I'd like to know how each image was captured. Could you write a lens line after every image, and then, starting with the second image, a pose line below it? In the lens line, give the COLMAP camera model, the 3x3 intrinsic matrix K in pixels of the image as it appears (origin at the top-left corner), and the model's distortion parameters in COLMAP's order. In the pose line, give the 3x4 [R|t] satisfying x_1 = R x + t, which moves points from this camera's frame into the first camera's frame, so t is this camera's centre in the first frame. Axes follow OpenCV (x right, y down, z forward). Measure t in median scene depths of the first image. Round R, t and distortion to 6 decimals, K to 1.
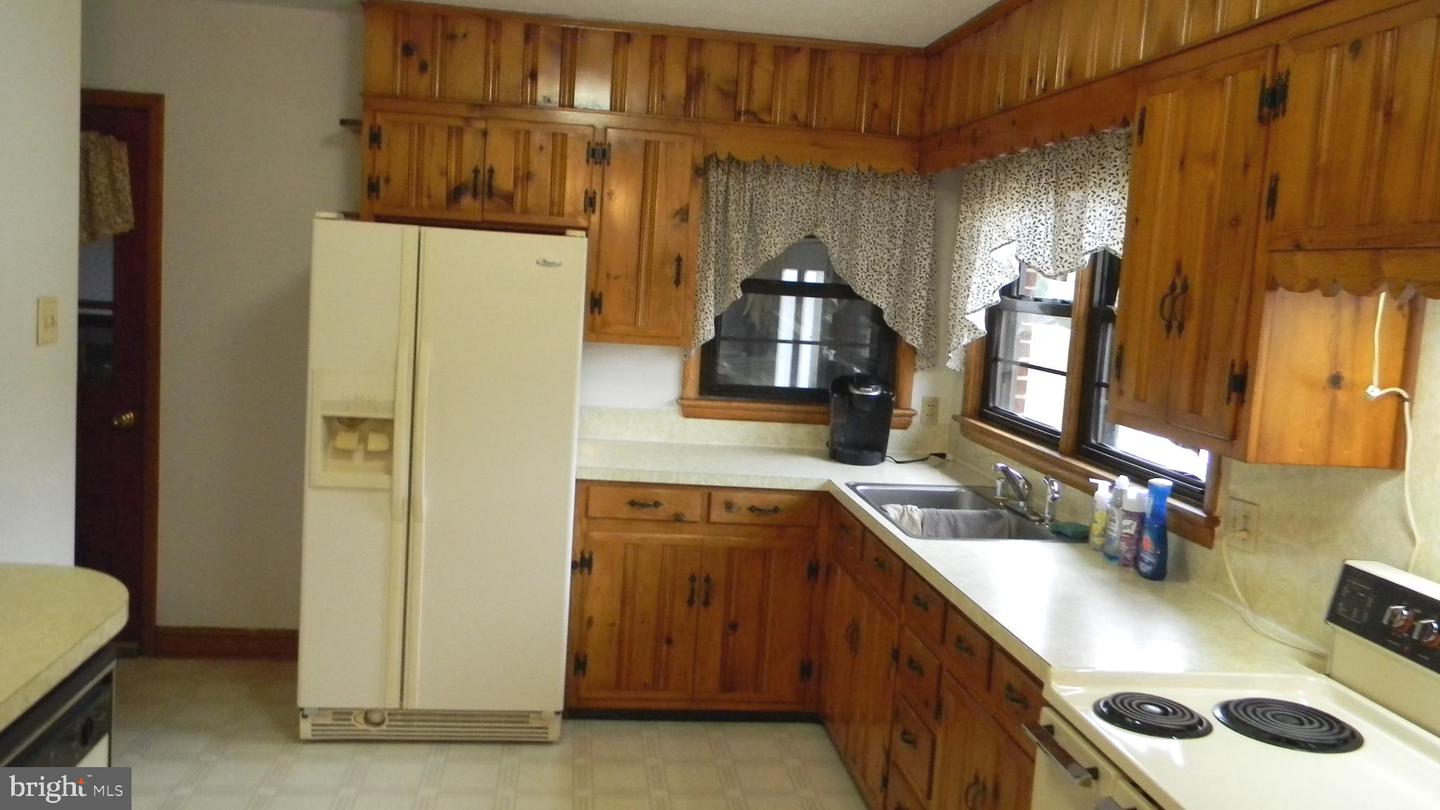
lens RADIAL K [[1160.9, 0, 726.0], [0, 1160.9, 405.4], [0, 0, 1]] dist [0.012042, -0.026770]
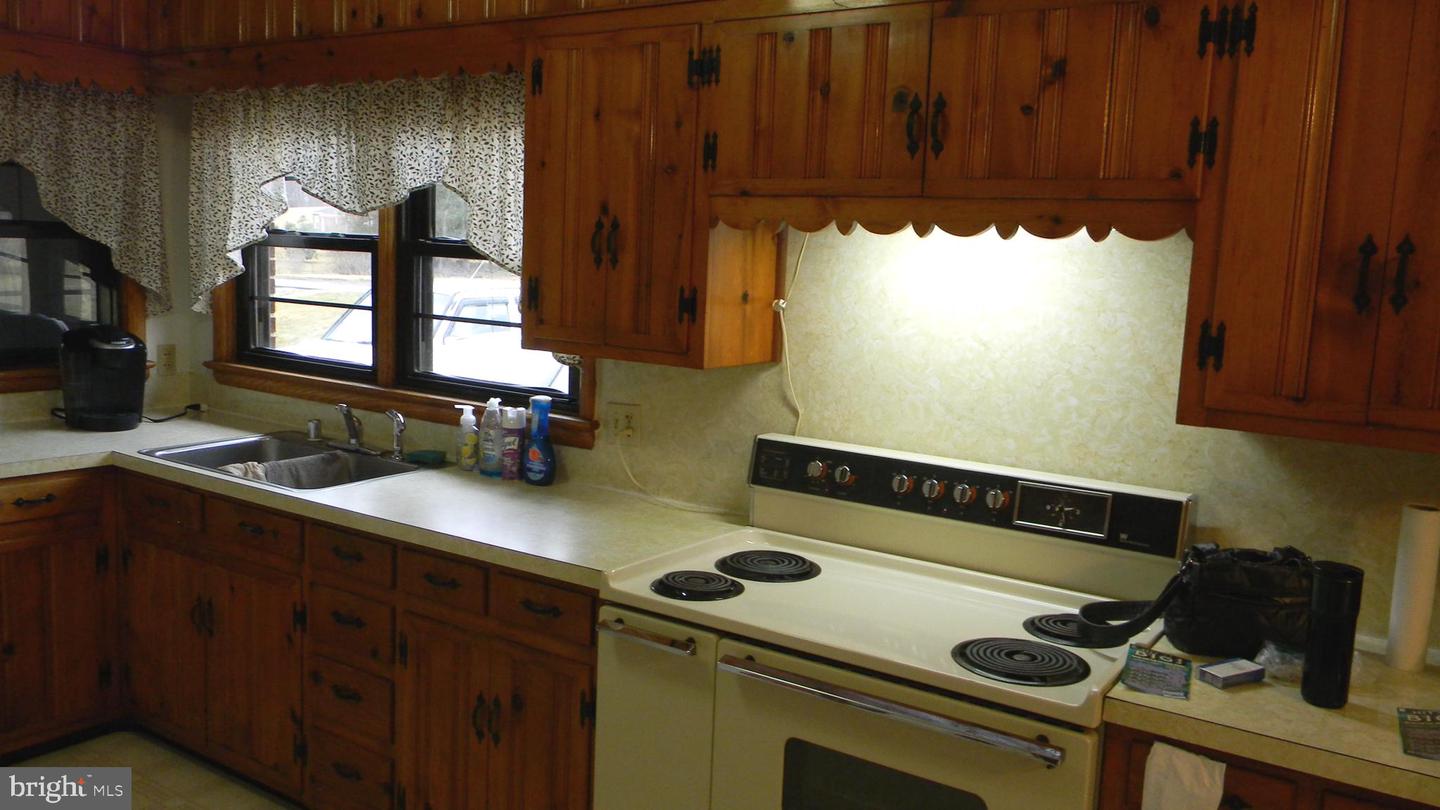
lens RADIAL K [[1160.9, 0, 721.6], [0, 1160.9, 407.1], [0, 0, 1]] dist [0.012042, -0.026770]
pose [[0.667207, -0.138287, 0.731923, -0.241141], [0.087033, 0.990358, 0.107778, -0.022714], [-0.739770, -0.008209, 0.672809, 0.087284]]
